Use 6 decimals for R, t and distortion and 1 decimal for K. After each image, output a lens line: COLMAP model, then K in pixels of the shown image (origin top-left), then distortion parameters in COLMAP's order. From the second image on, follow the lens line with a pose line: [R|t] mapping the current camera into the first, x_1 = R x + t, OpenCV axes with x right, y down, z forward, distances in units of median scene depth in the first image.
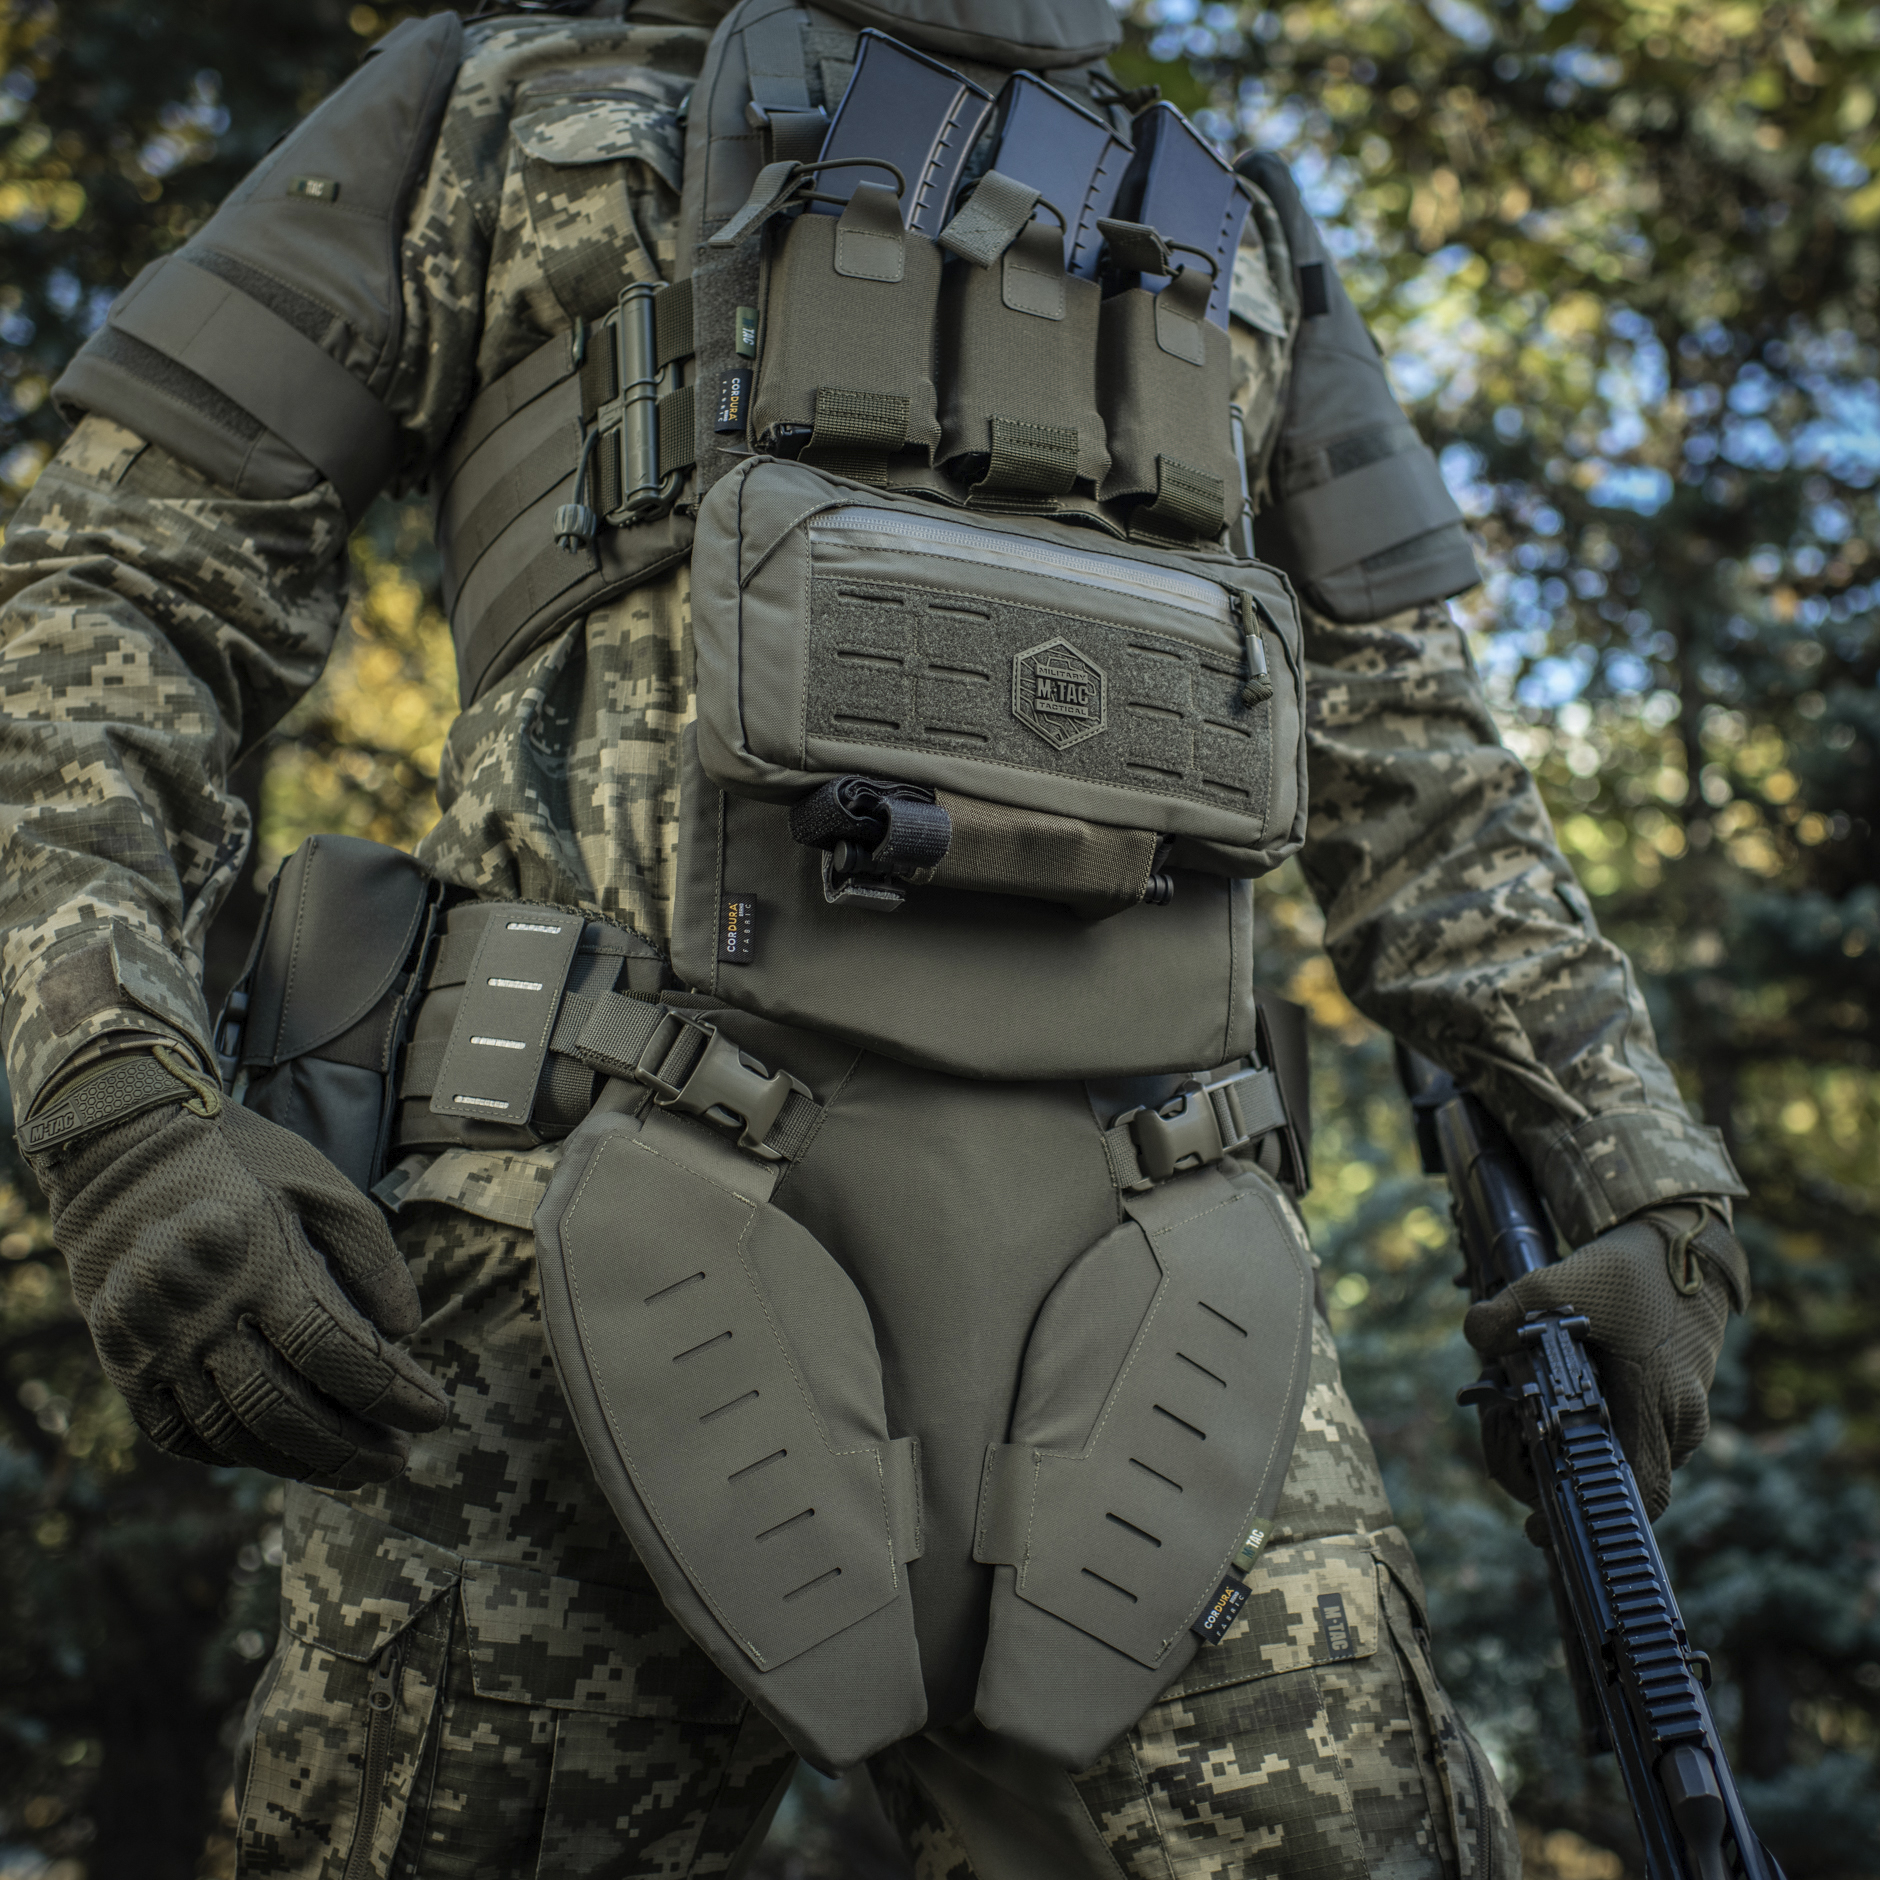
lens RADIAL K [[3156.3, 0, 951.7], [0, 3156.3, 958.7], [0, 0, 1]] dist [0.019535, 0.000000]
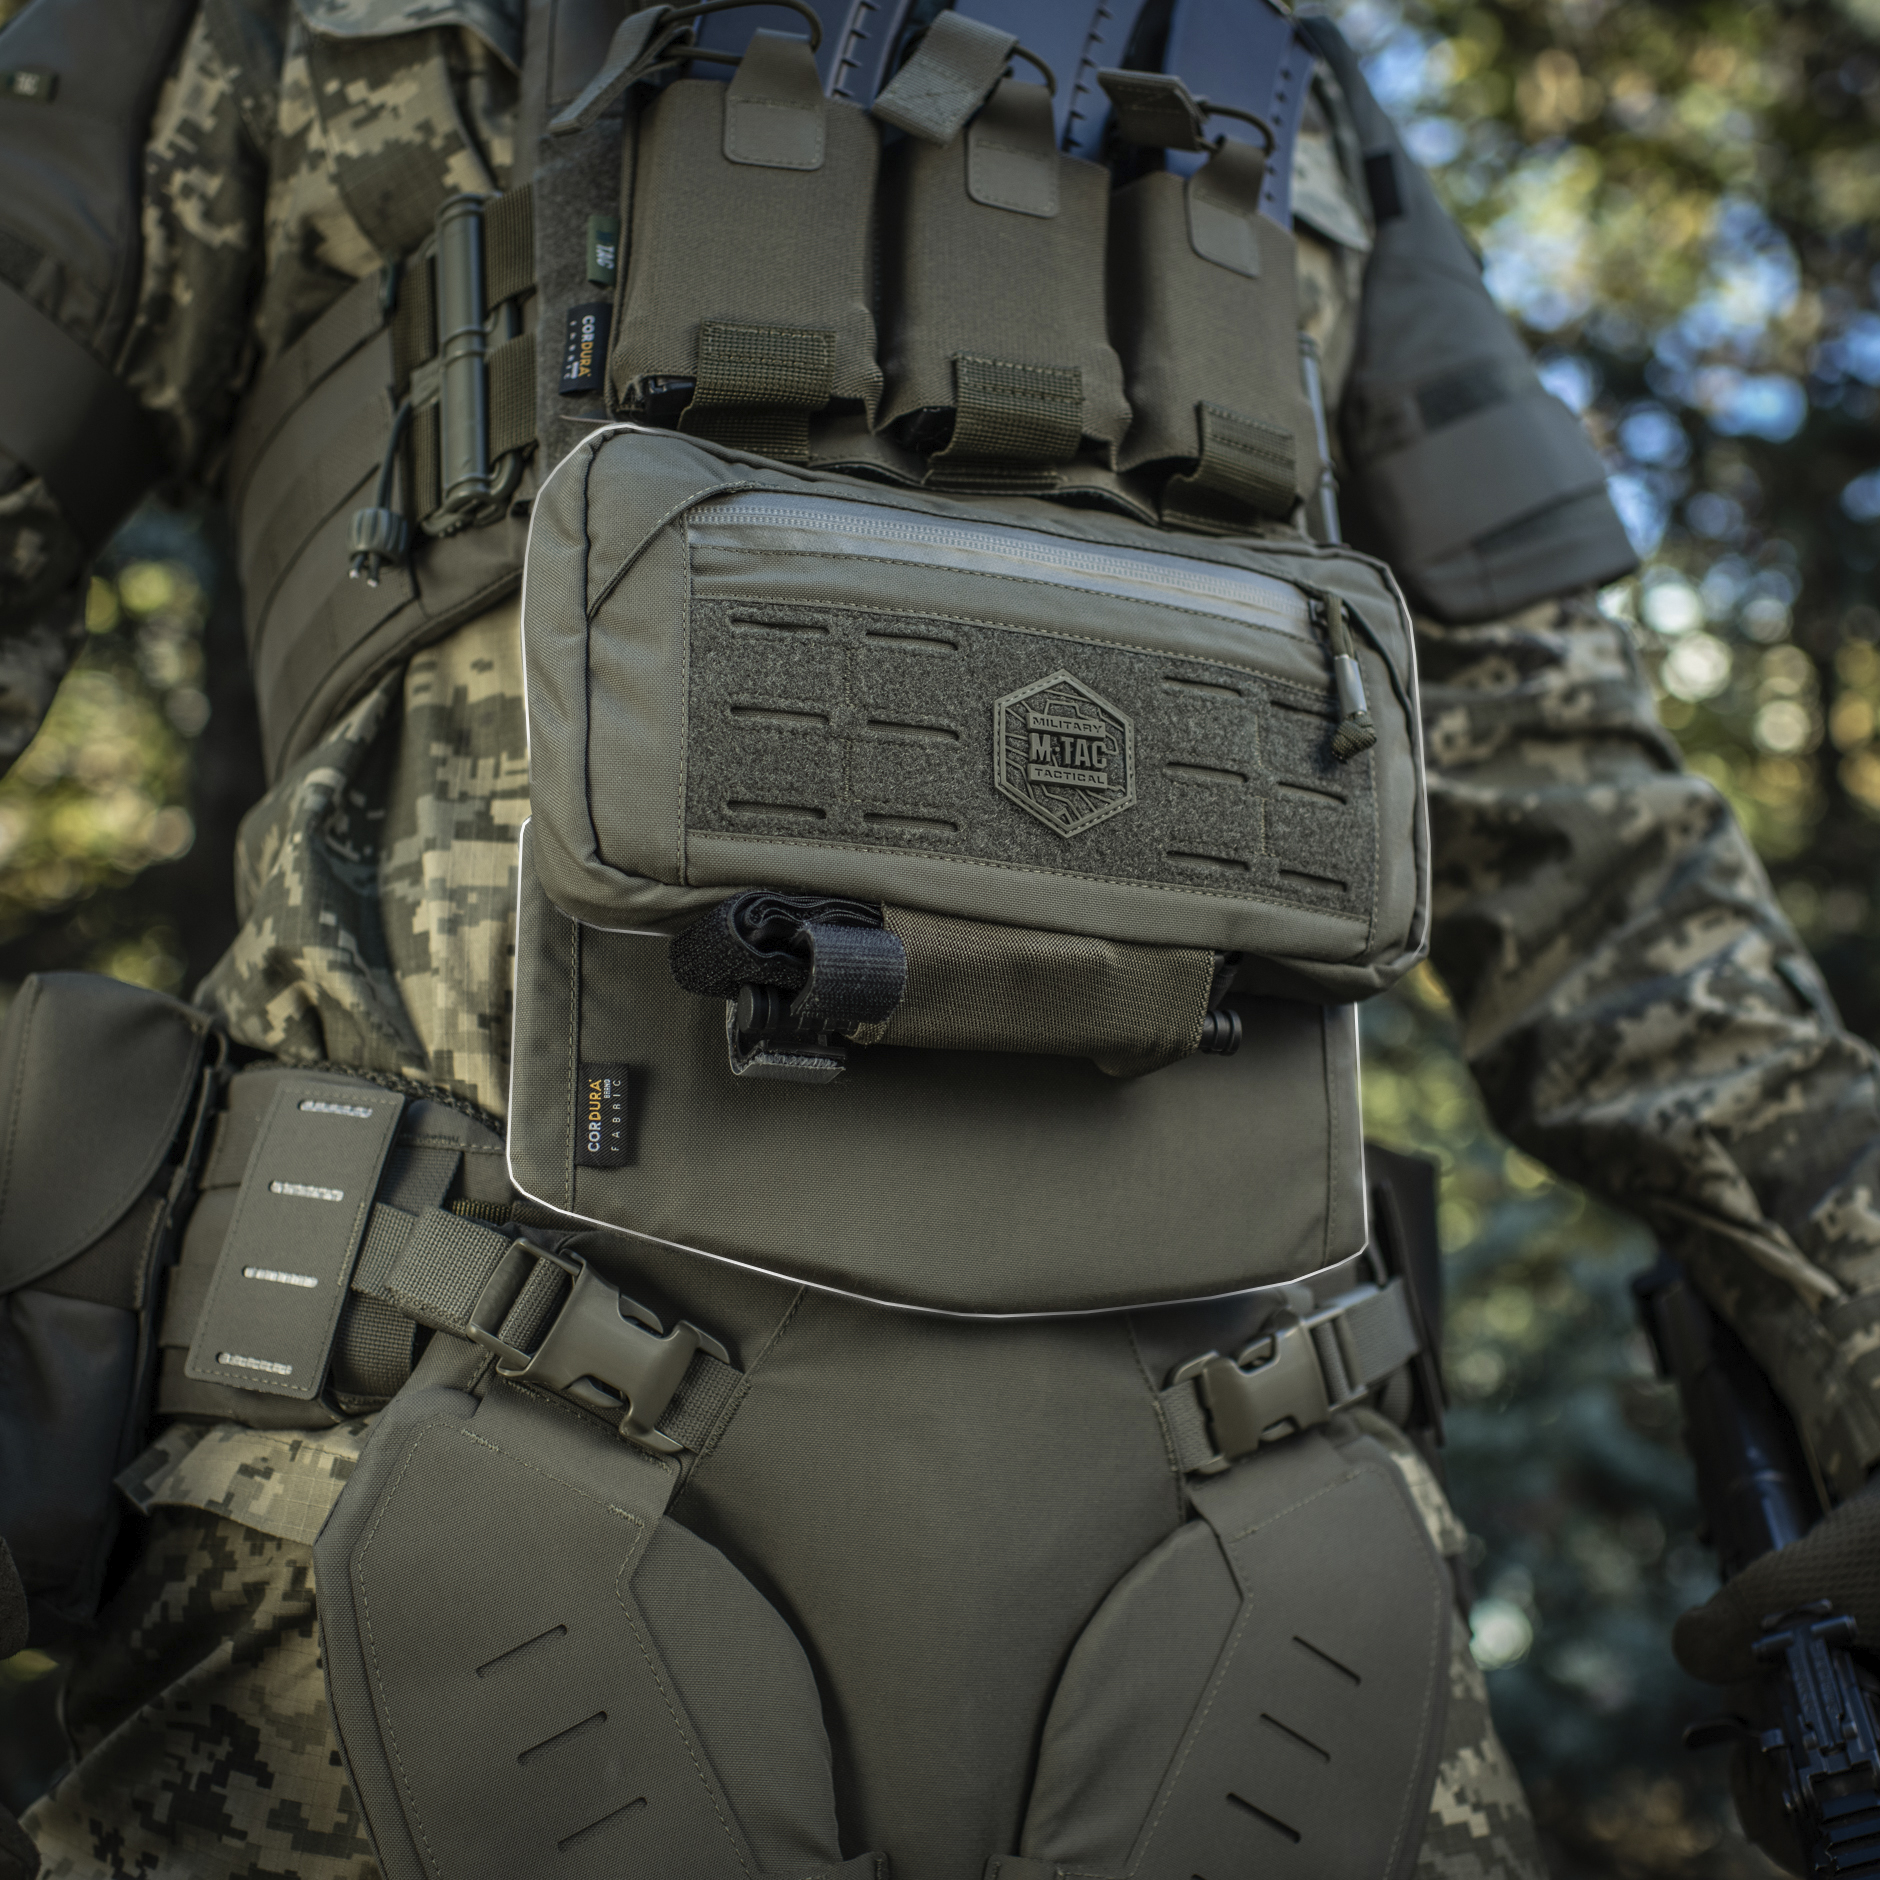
lens RADIAL K [[3156.3, 0, 955.1], [0, 3156.3, 894.7], [0, 0, 1]] dist [0.019535, 0.000000]
pose [[0.998869, -0.036493, -0.030463, 0.029553], [0.035858, 0.999133, -0.021155, -0.038976], [0.031209, 0.020039, 0.999312, 0.310105]]
